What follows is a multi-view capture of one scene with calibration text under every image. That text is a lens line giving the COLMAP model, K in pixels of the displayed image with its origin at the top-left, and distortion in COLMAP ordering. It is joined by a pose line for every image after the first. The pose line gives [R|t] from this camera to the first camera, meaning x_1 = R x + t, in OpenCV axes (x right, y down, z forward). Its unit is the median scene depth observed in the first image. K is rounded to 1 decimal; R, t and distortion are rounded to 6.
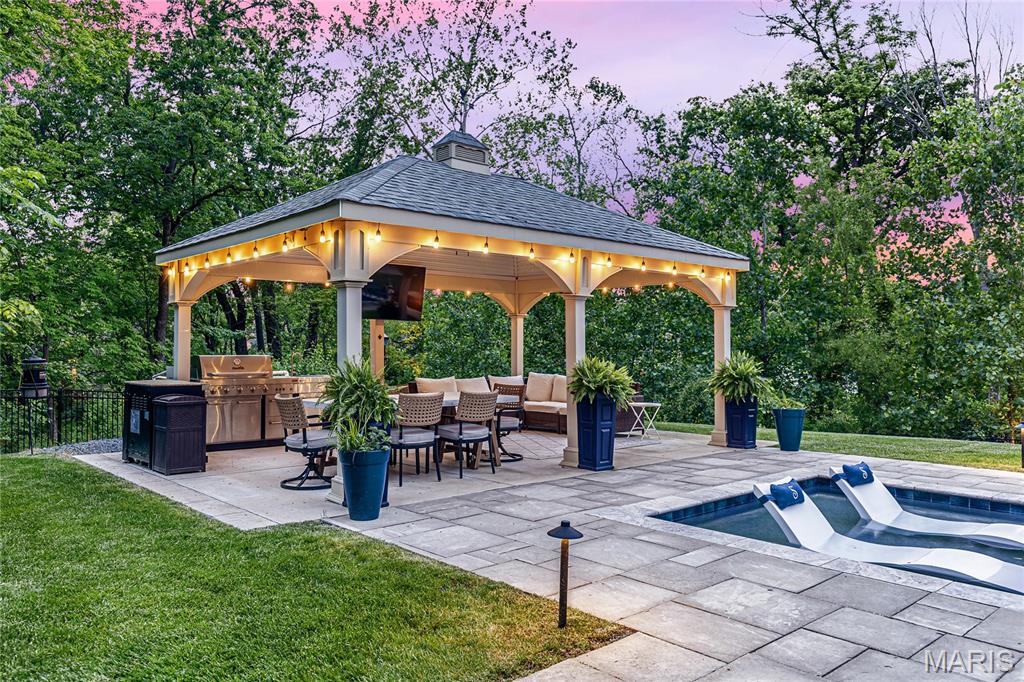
lens RADIAL K [[760.7, 0, 464.4], [0, 760.7, 325.6], [0, 0, 1]] dist [-0.008622, 0.001859]
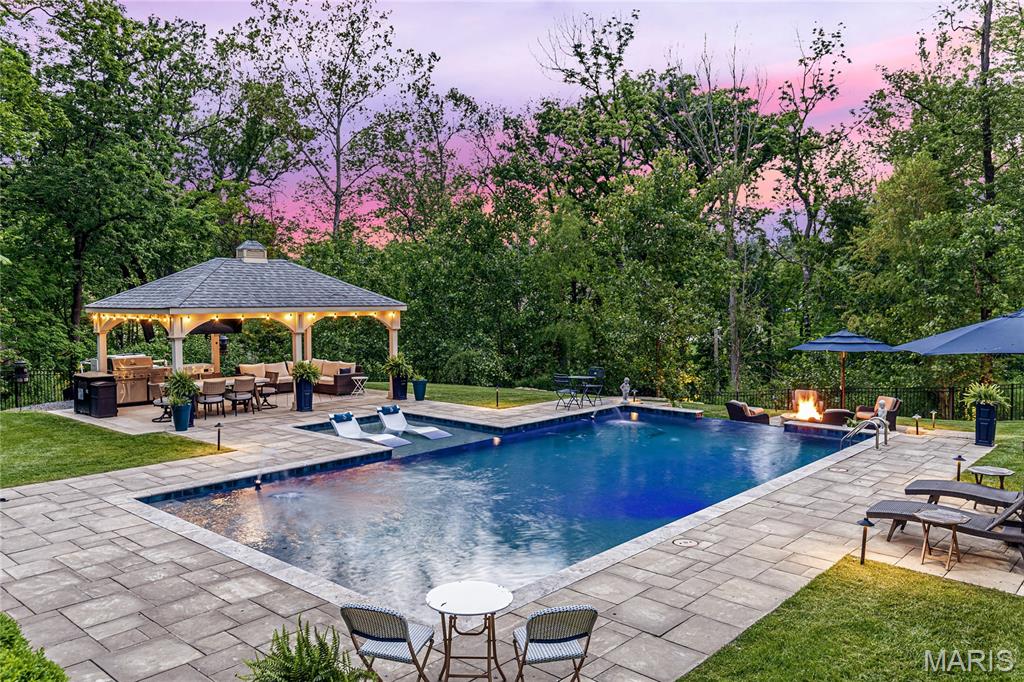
lens RADIAL K [[776.5, 0, 512.0], [0, 776.5, 341.0], [0, 0, 1]] dist [-0.003190, -0.001516]
pose [[0.989321, -0.009950, 0.145414, 0.357598], [-0.002556, 0.996329, 0.085566, -0.169604], [-0.145731, -0.085024, 0.985664, -1.047553]]
